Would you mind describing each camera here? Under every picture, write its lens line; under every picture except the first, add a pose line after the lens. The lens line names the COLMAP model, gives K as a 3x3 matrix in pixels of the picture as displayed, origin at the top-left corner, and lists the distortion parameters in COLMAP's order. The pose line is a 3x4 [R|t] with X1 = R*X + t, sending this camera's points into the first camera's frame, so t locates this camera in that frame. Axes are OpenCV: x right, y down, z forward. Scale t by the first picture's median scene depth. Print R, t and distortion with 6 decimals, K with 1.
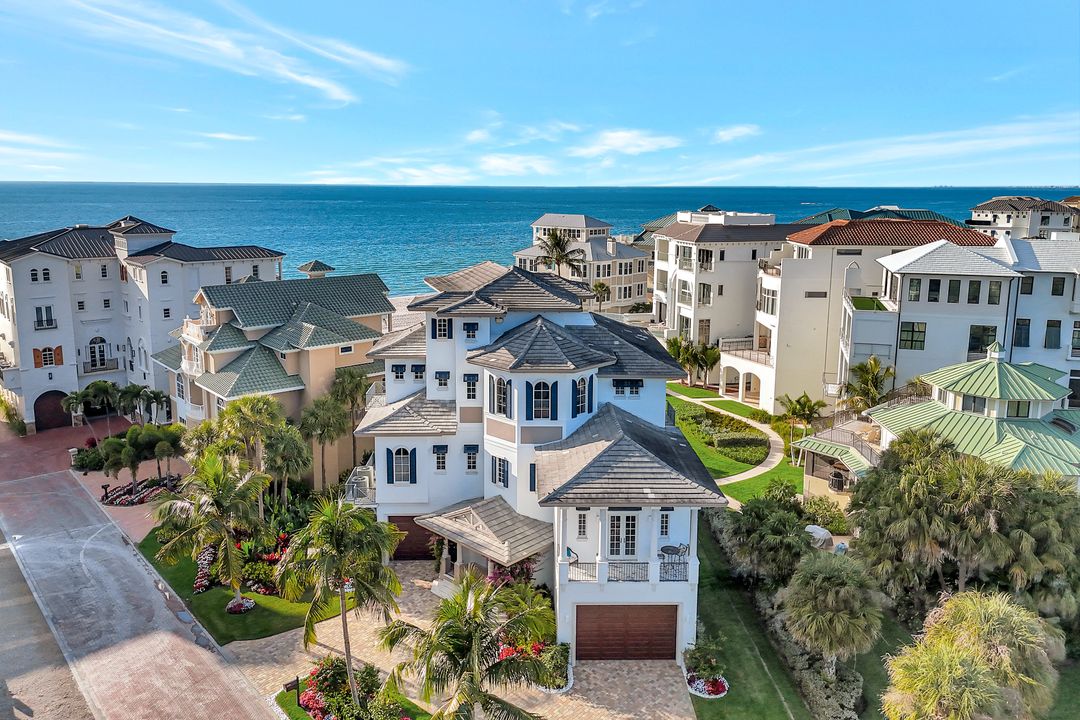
lens RADIAL K [[797.6, 0, 539.0], [0, 797.6, 314.1], [0, 0, 1]] dist [0.066976, -0.051387]
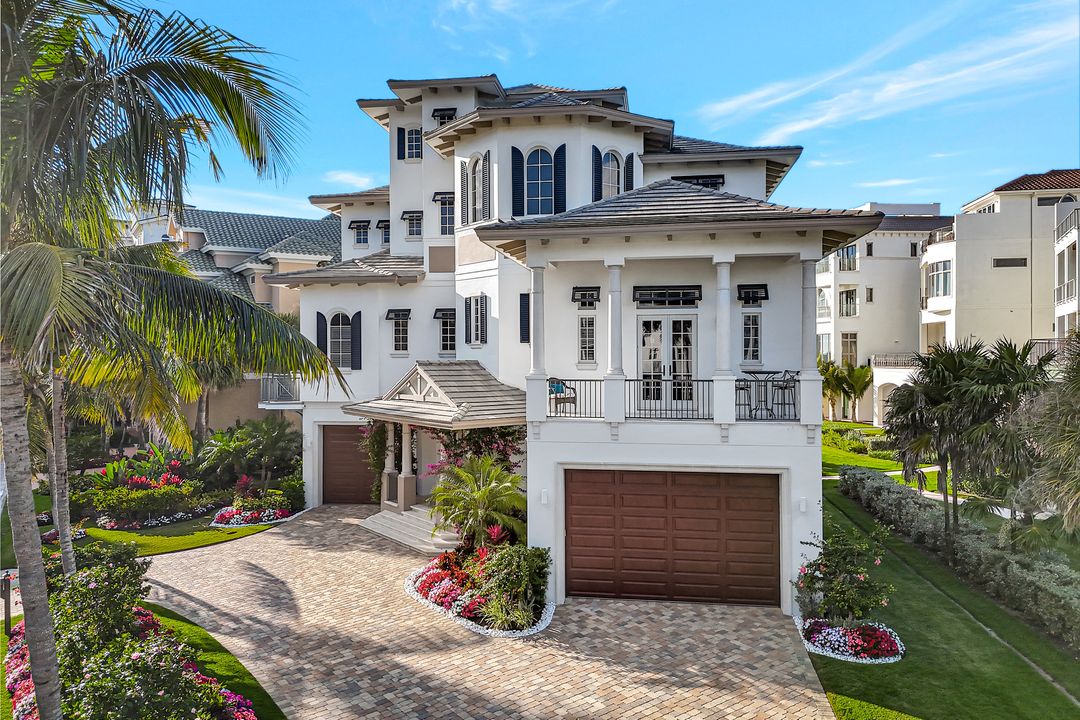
lens RADIAL K [[791.0, 0, 540.0], [0, 791.0, 360.0], [0, 0, 1]] dist [0.035451, -0.001984]
pose [[0.984645, -0.012209, -0.174140, 0.094189], [-0.014367, 0.988500, -0.150537, 0.295862], [0.173975, 0.150727, 0.973146, 0.417057]]
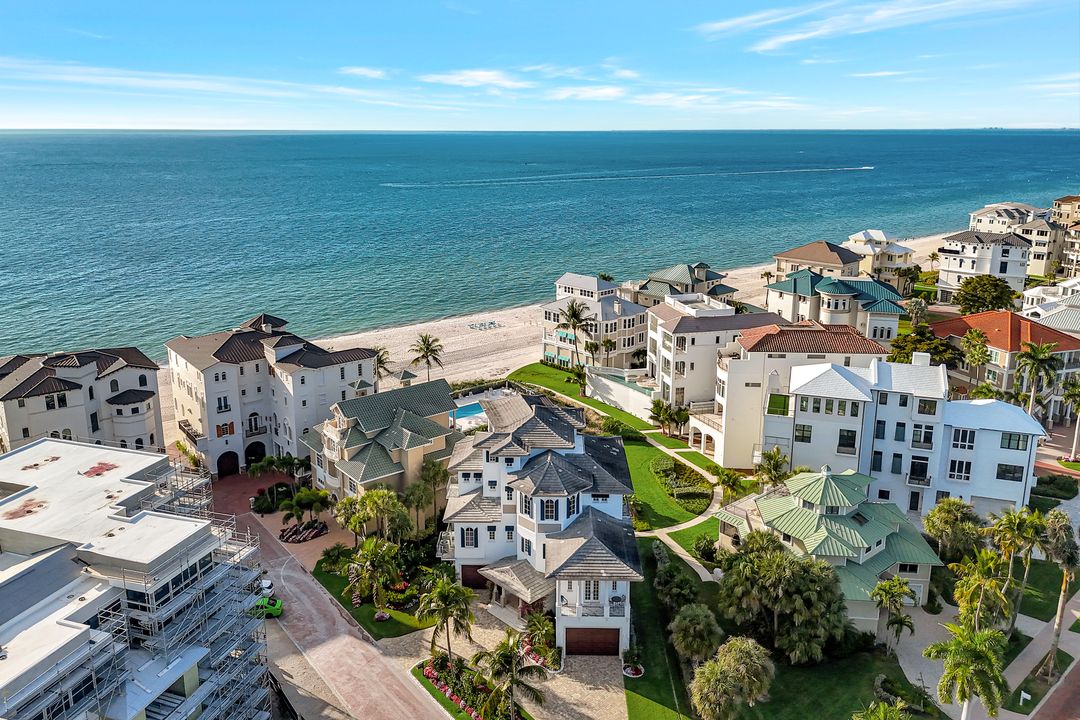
lens RADIAL K [[797.6, 0, 539.0], [0, 797.6, 314.1], [0, 0, 1]] dist [0.066976, -0.051387]
pose [[0.999153, 0.004361, -0.040926, 0.046649], [-0.001659, 0.997830, 0.065821, -0.404294], [0.041124, -0.065698, 0.996992, -0.684115]]
